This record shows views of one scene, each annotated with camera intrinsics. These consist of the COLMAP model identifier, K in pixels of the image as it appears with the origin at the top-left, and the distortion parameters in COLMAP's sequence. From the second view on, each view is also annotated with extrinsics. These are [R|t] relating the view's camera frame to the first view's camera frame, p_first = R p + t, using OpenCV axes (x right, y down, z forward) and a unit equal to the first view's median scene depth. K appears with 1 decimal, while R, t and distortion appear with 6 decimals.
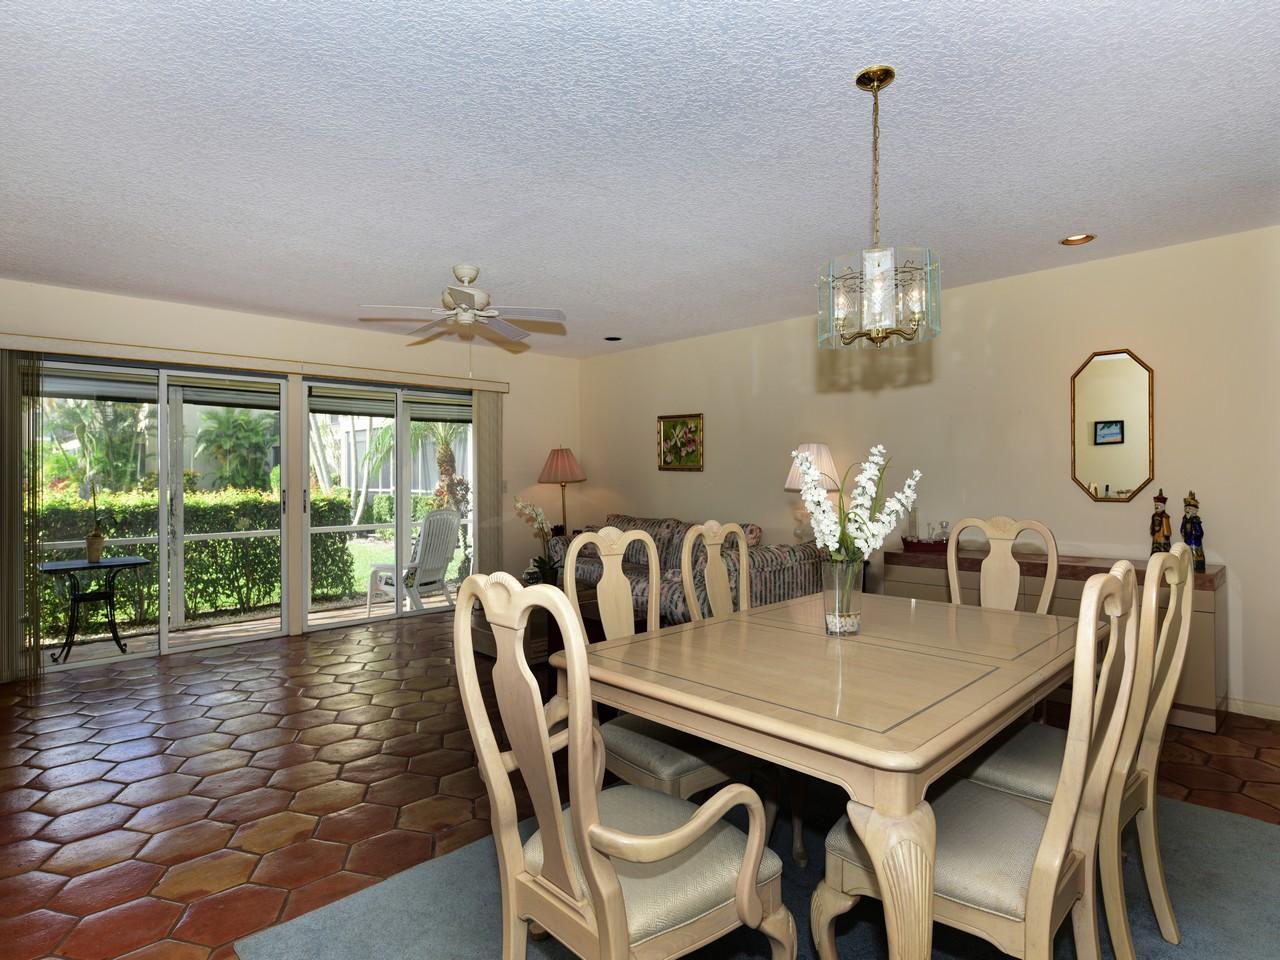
lens RADIAL K [[759.7, 0, 673.2], [0, 759.7, 480.7], [0, 0, 1]] dist [-0.002280, 0.001049]
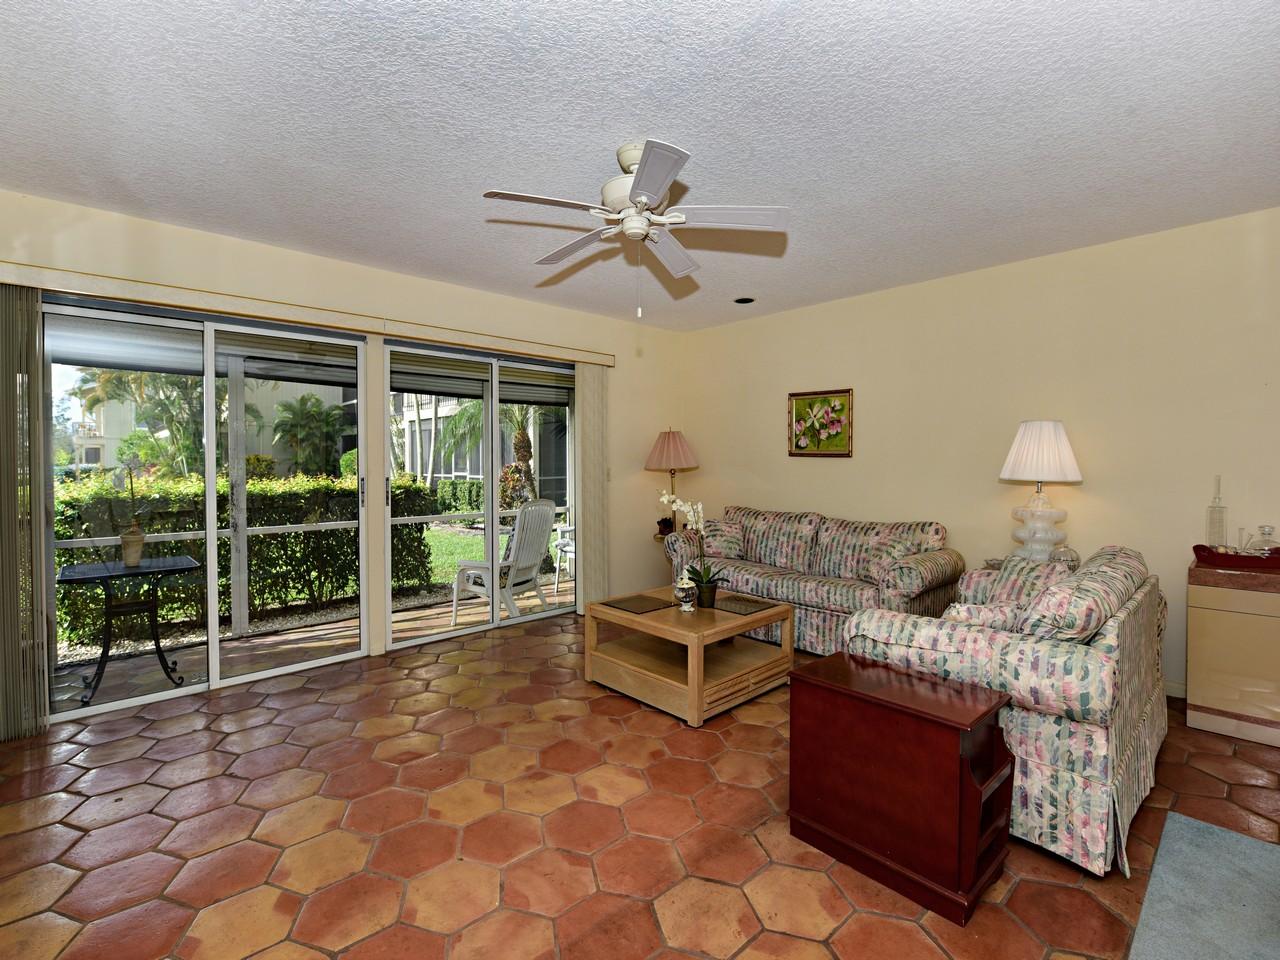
lens RADIAL K [[591.9, 0, 640.0], [0, 591.9, 480.0], [0, 0, 1]] dist [-0.003004, -0.000529]
pose [[0.999875, 0.004011, -0.015294, -0.165626], [-0.003686, 0.999768, 0.021226, -0.000065], [0.015375, -0.021167, 0.999658, 0.298823]]
